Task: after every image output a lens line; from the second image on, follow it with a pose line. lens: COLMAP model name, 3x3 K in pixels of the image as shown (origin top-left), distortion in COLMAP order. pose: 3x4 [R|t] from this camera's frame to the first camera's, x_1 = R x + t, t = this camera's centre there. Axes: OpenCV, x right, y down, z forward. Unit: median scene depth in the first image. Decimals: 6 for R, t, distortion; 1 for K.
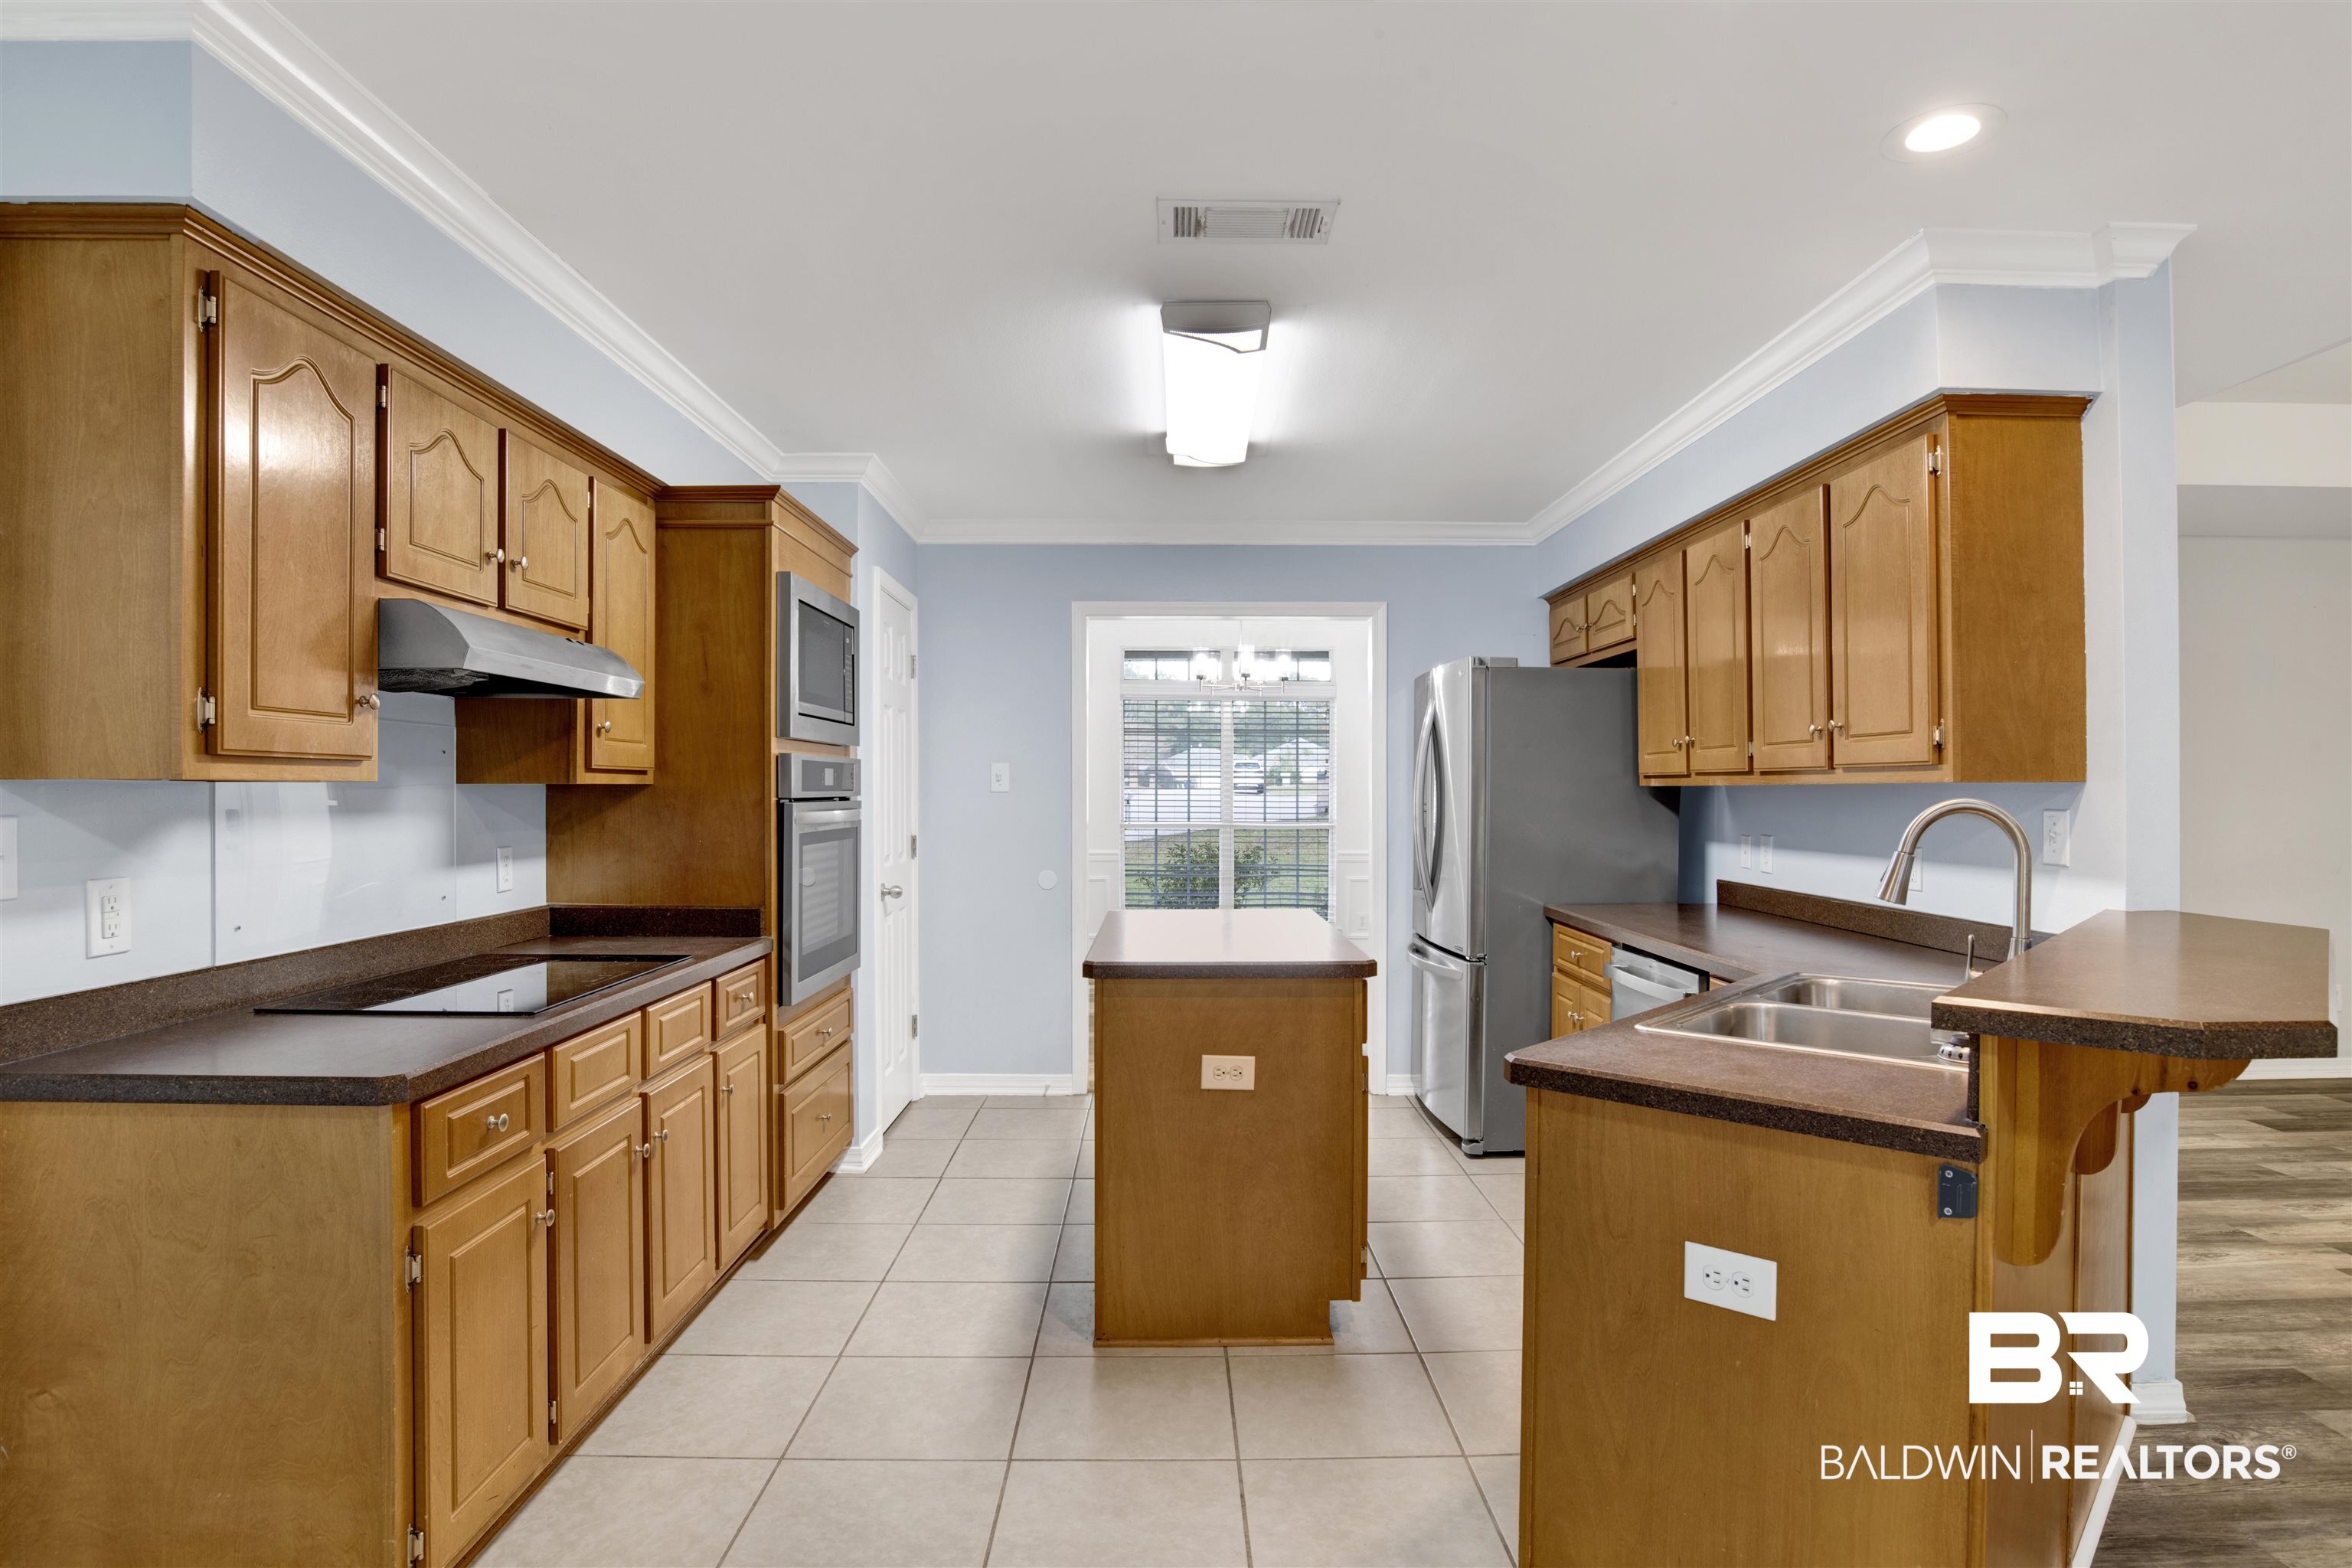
lens RADIAL K [[1300.5, 0, 1175.7], [0, 1300.5, 786.3], [0, 0, 1]] dist [-0.000871, 0.001528]
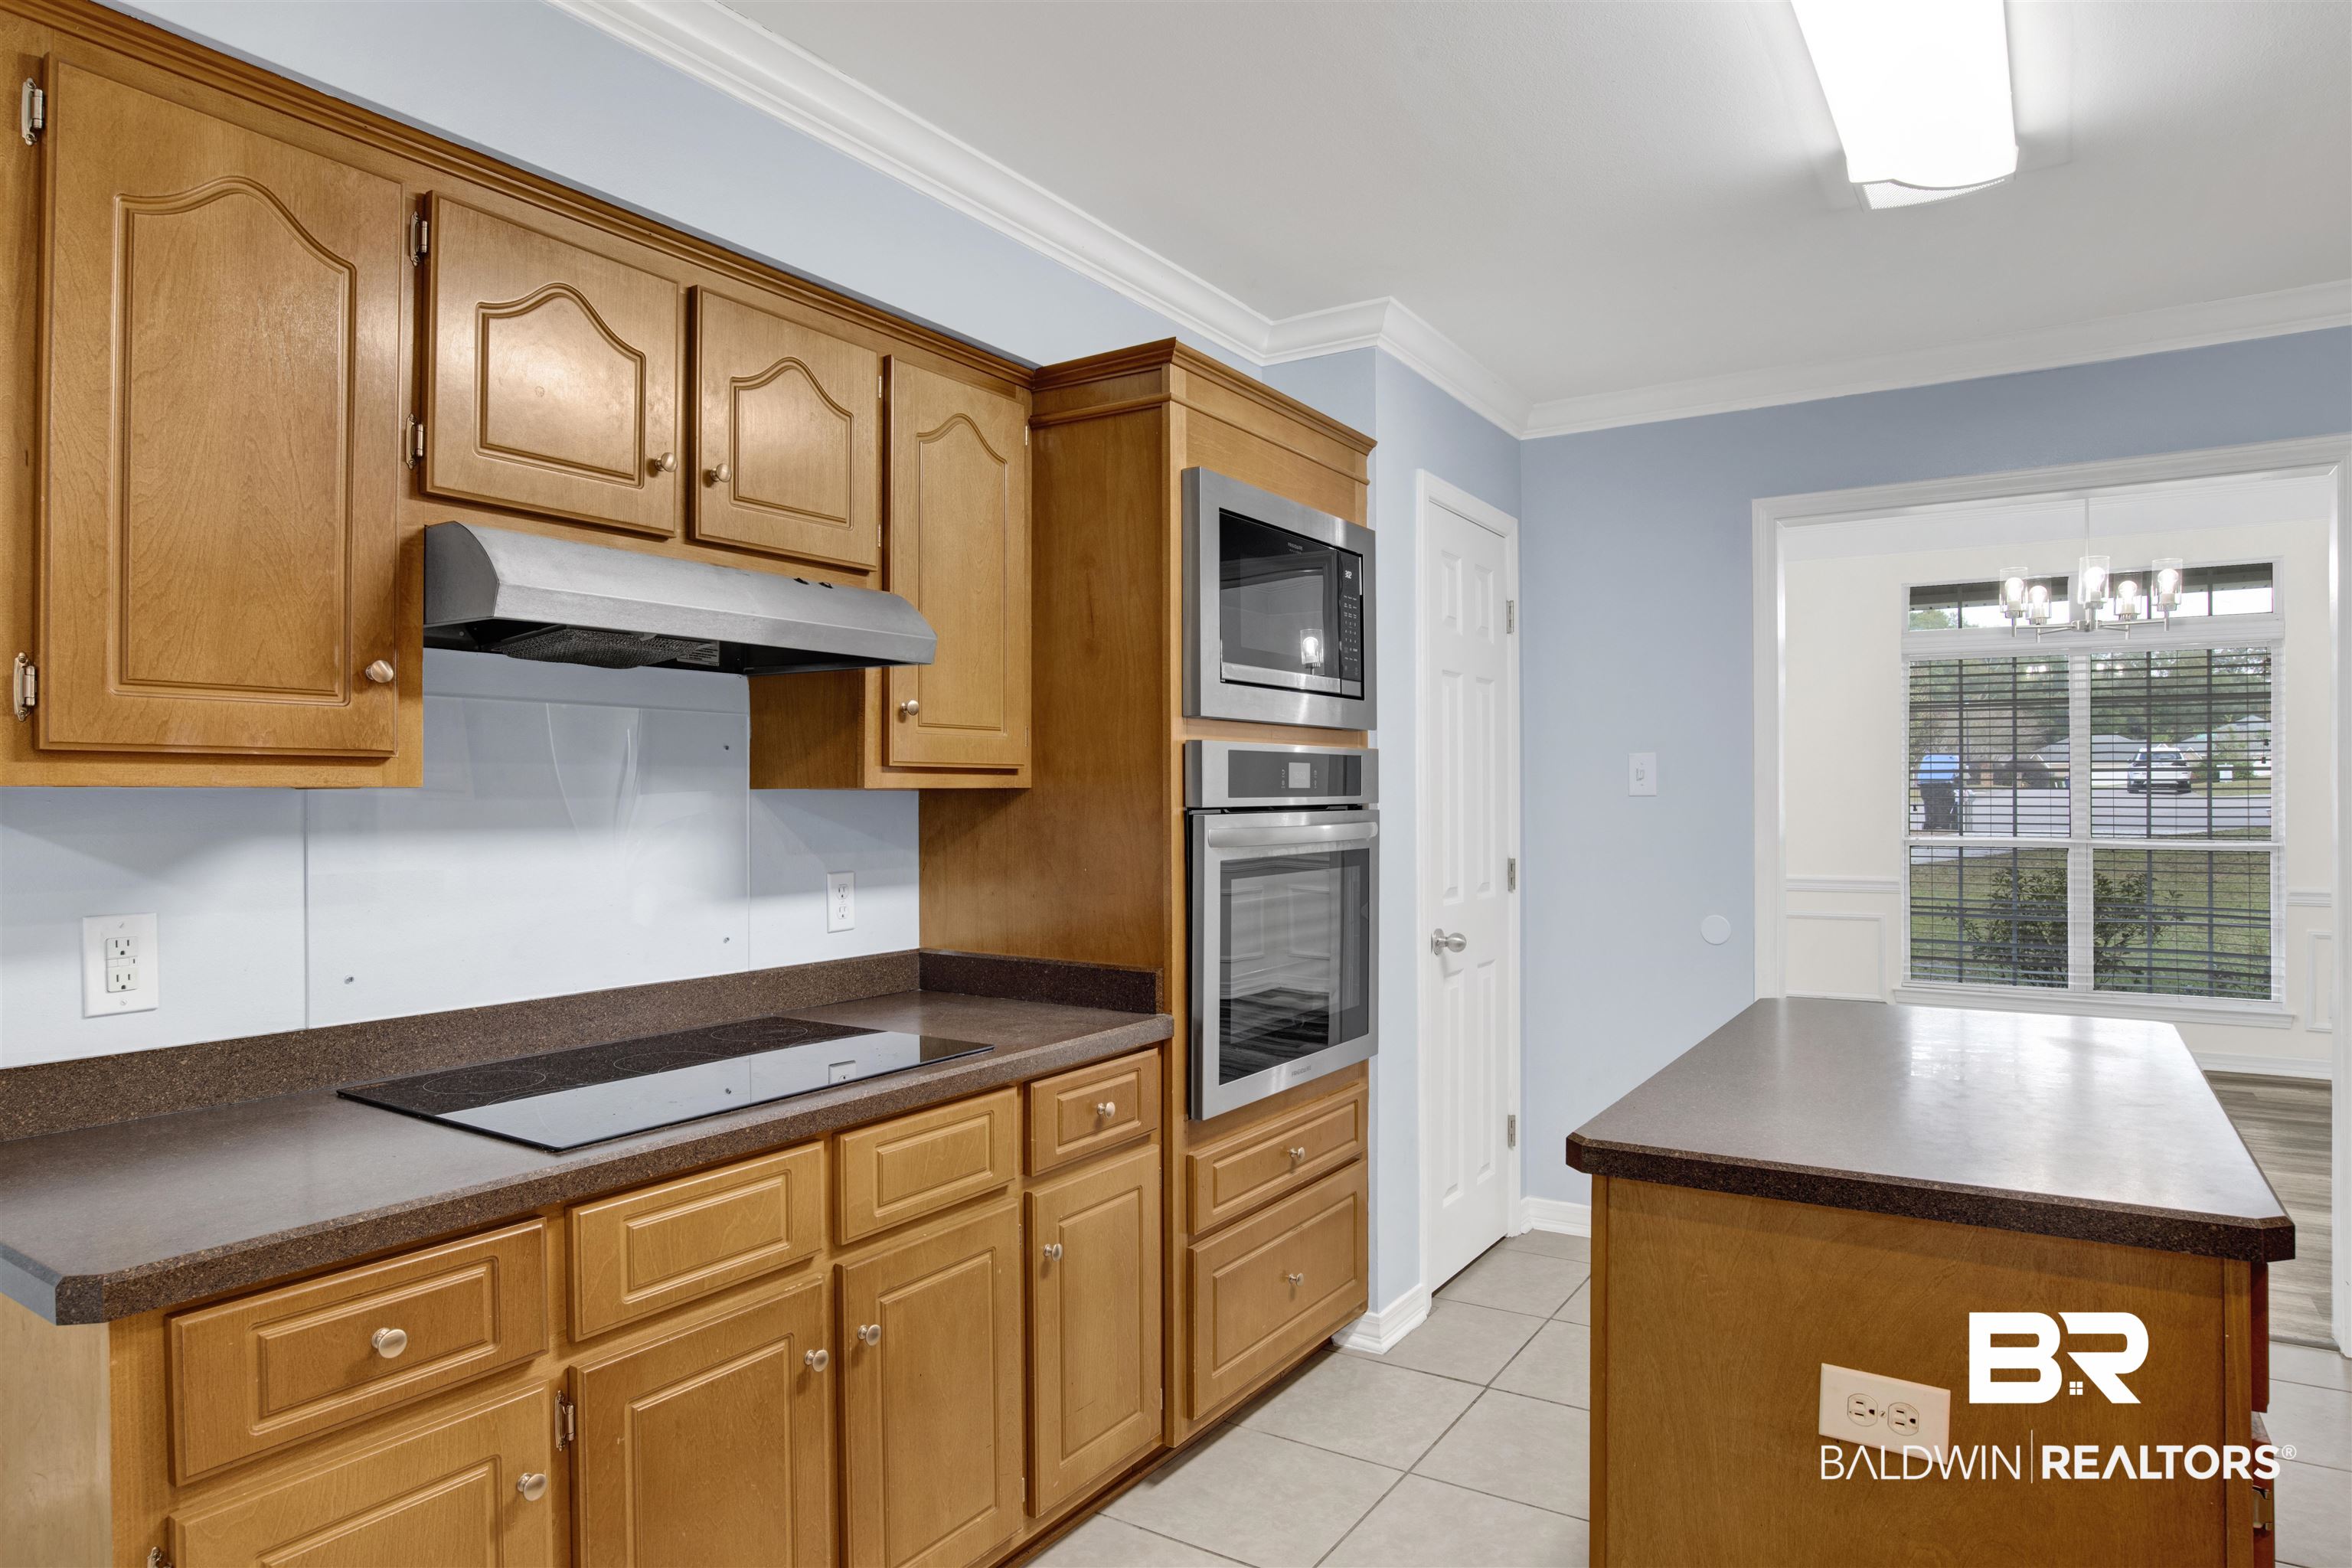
lens RADIAL K [[1370.5, 0, 1174.1], [0, 1370.5, 797.3], [0, 0, 1]] dist [-0.052094, 0.004535]
pose [[0.828754, -0.004016, -0.559599, 0.084550], [0.007272, 0.999967, 0.003592, 0.001475], [0.559566, -0.007046, 0.828756, 0.419325]]
